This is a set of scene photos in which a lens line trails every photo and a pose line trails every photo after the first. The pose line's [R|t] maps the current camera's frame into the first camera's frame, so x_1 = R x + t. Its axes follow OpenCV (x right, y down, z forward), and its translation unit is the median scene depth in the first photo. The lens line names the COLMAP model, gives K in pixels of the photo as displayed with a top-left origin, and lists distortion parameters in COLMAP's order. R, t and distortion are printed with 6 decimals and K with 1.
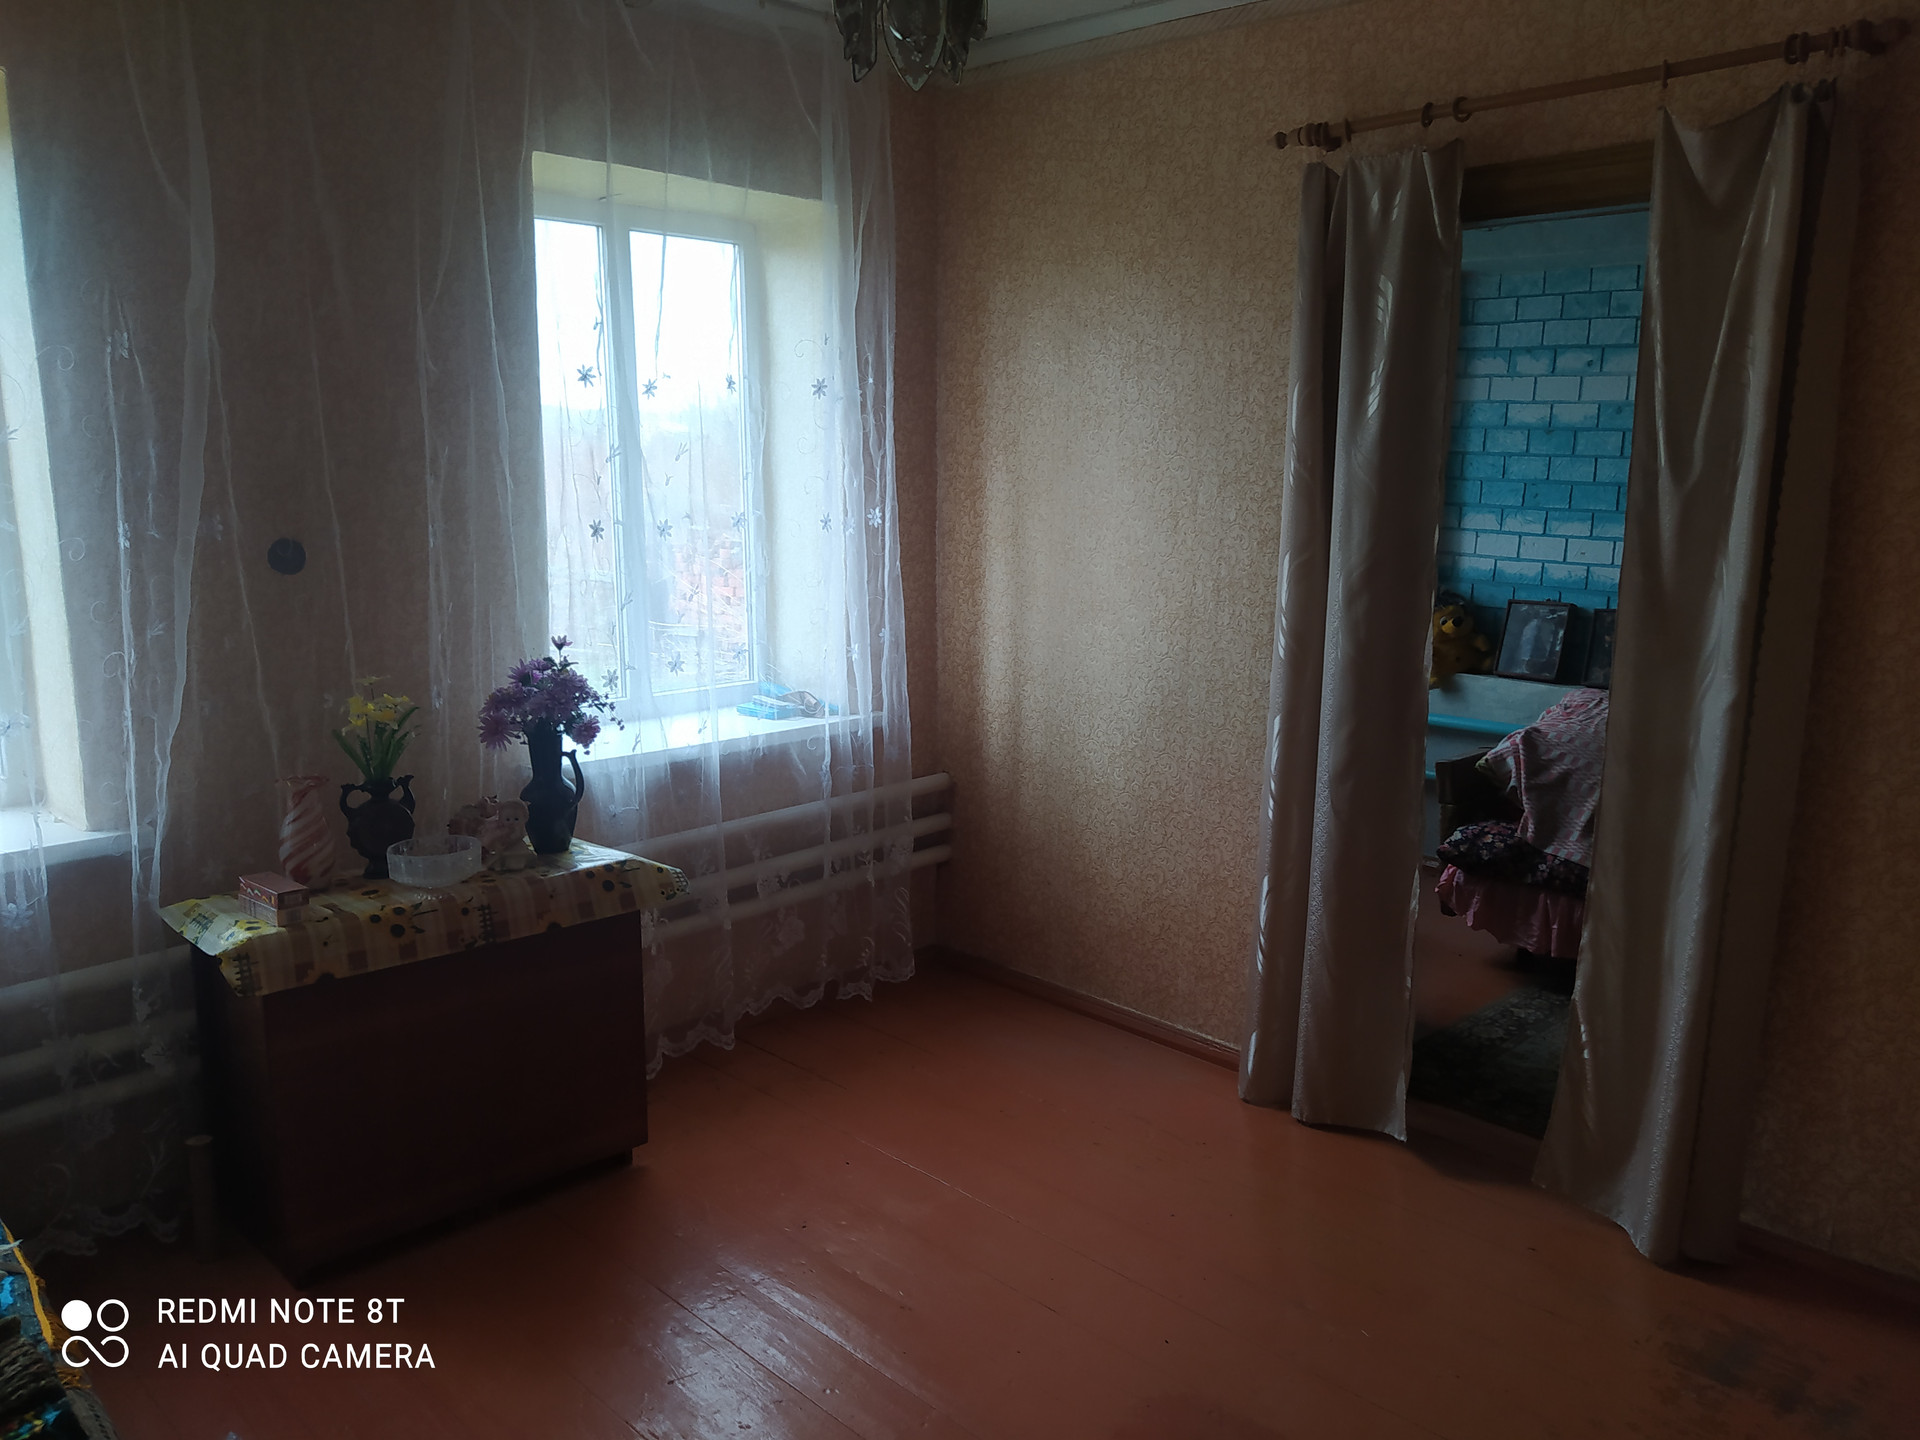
lens RADIAL K [[1441.0, 0, 960.0], [0, 1441.0, 720.0], [0, 0, 1]] dist [0.121106, -0.193052]
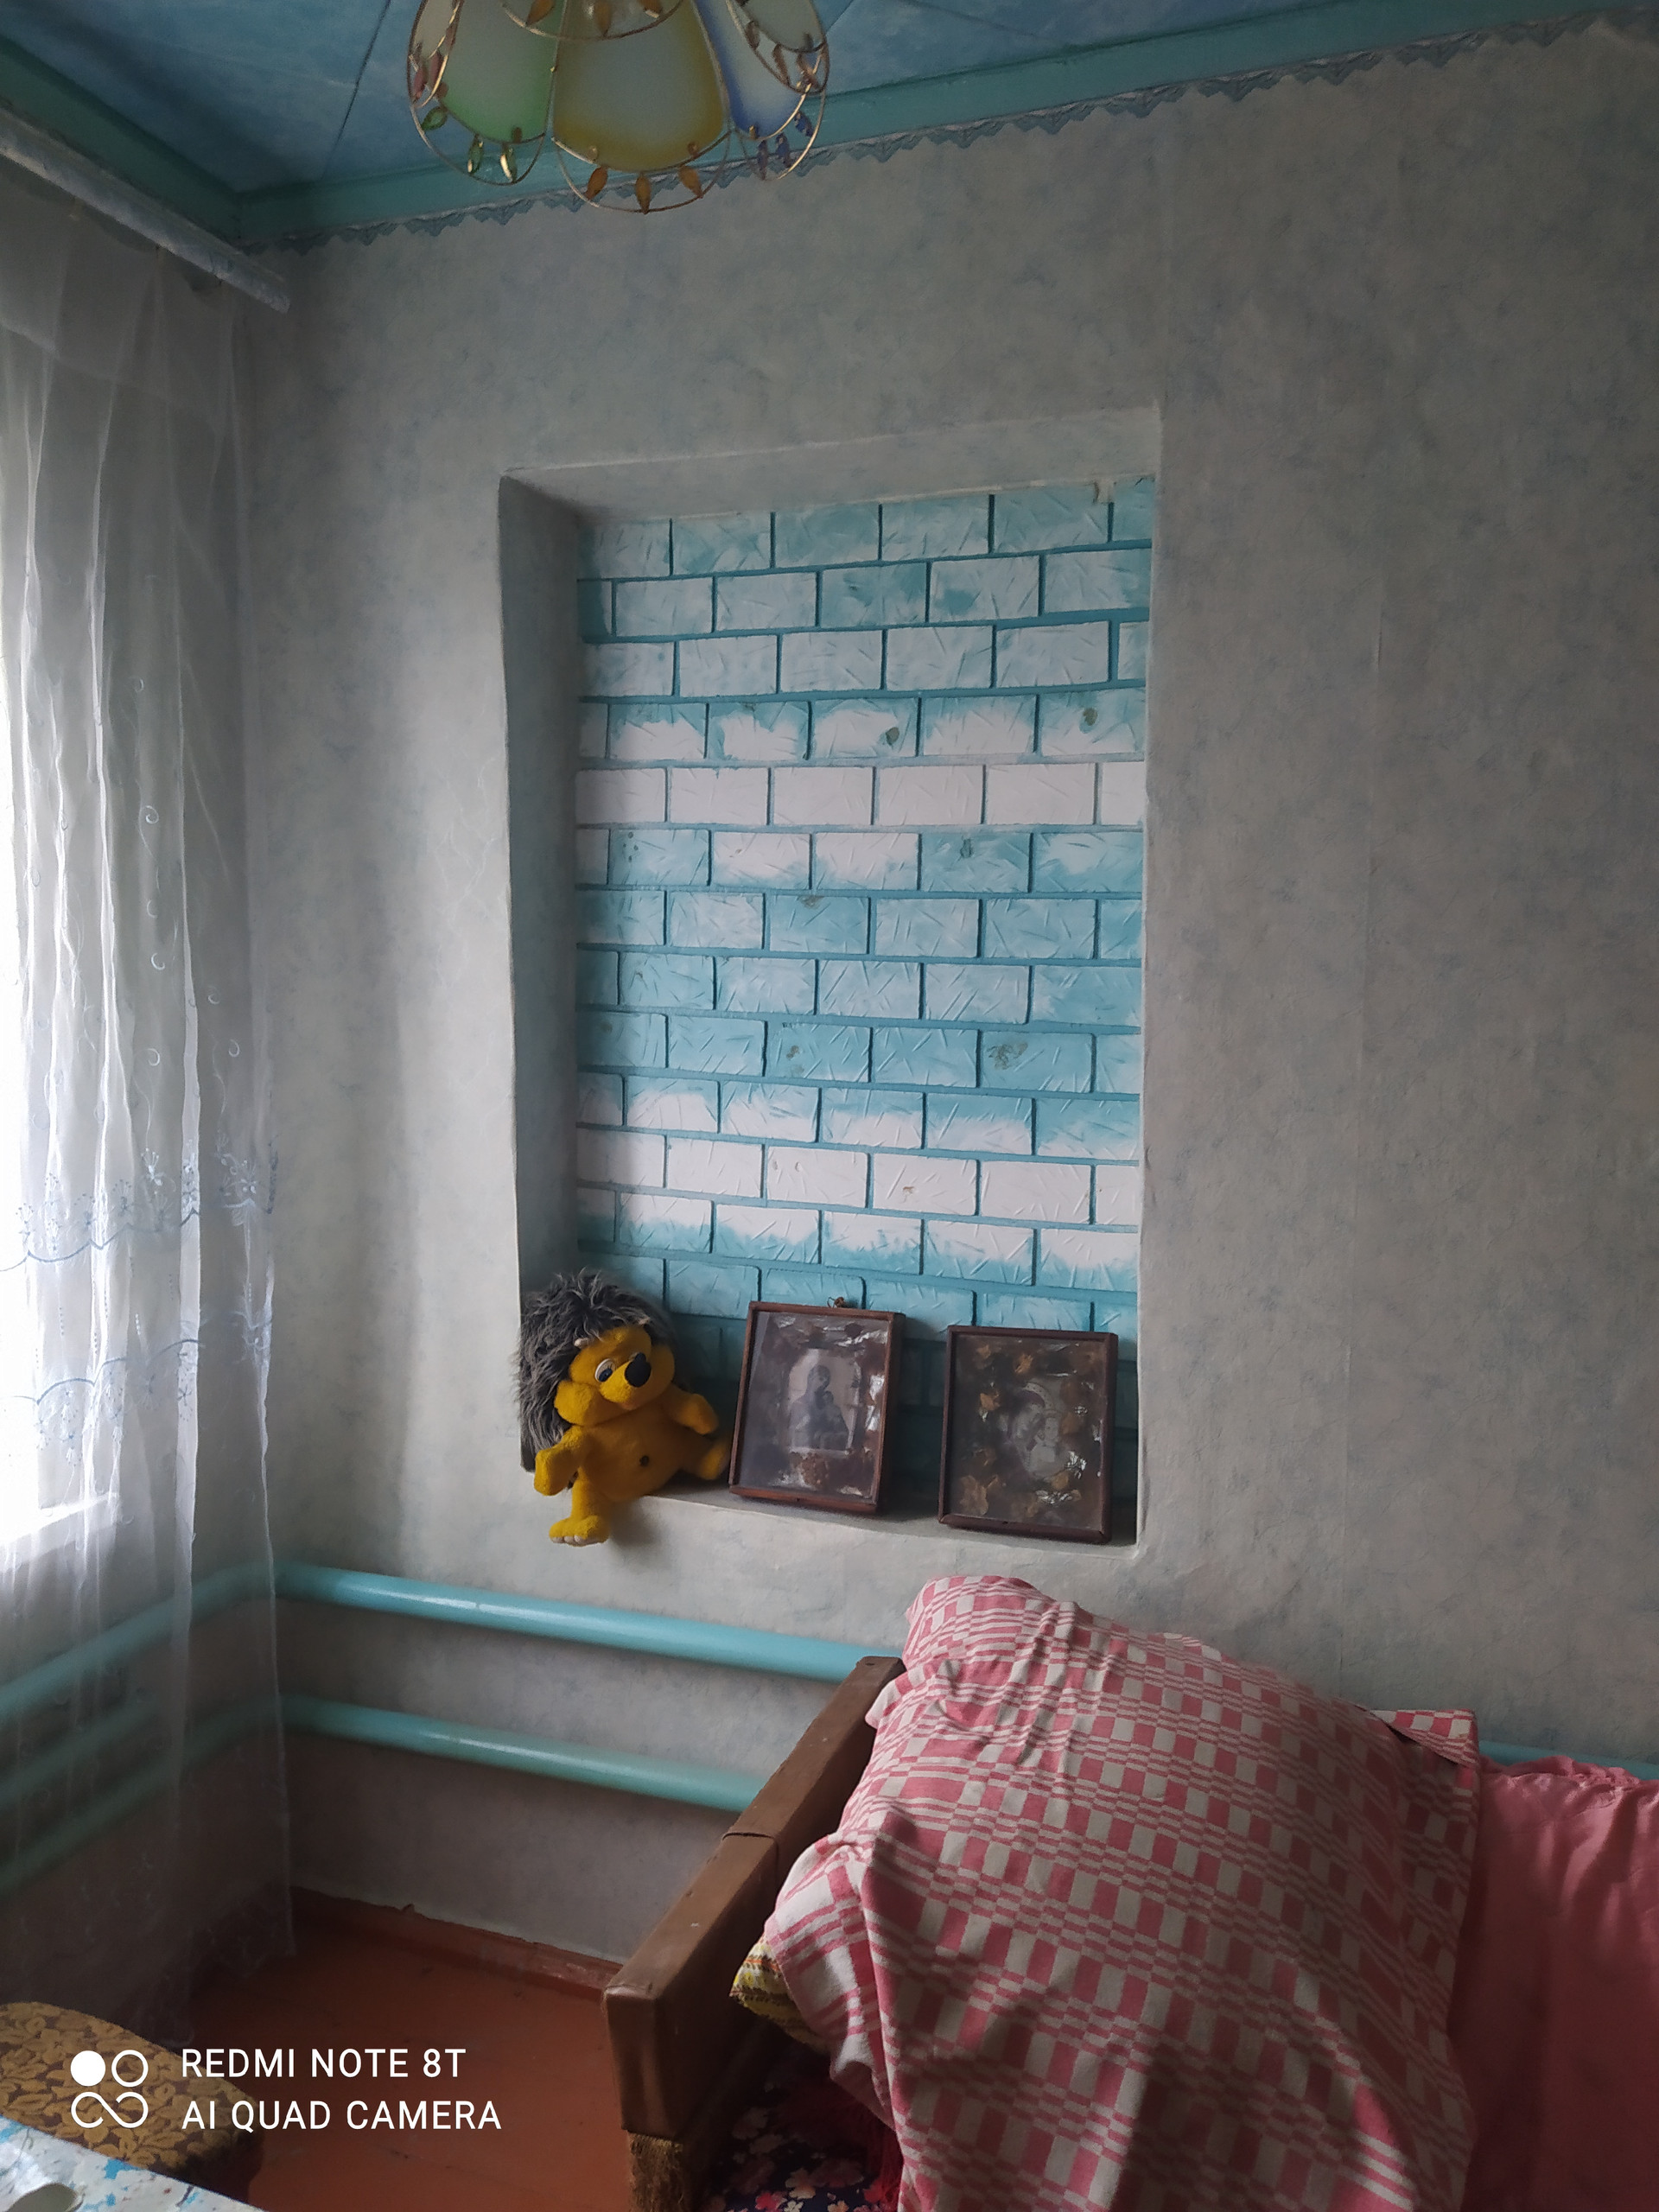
lens RADIAL K [[1660.1, 0, 829.3], [0, 1660.1, 1116.8], [0, 0, 1]] dist [0.121106, -0.193052]
pose [[0.899643, -0.042941, 0.434509, 0.197616], [0.077845, 0.994983, -0.062846, -0.104501], [-0.429630, 0.090363, 0.898472, 0.574154]]
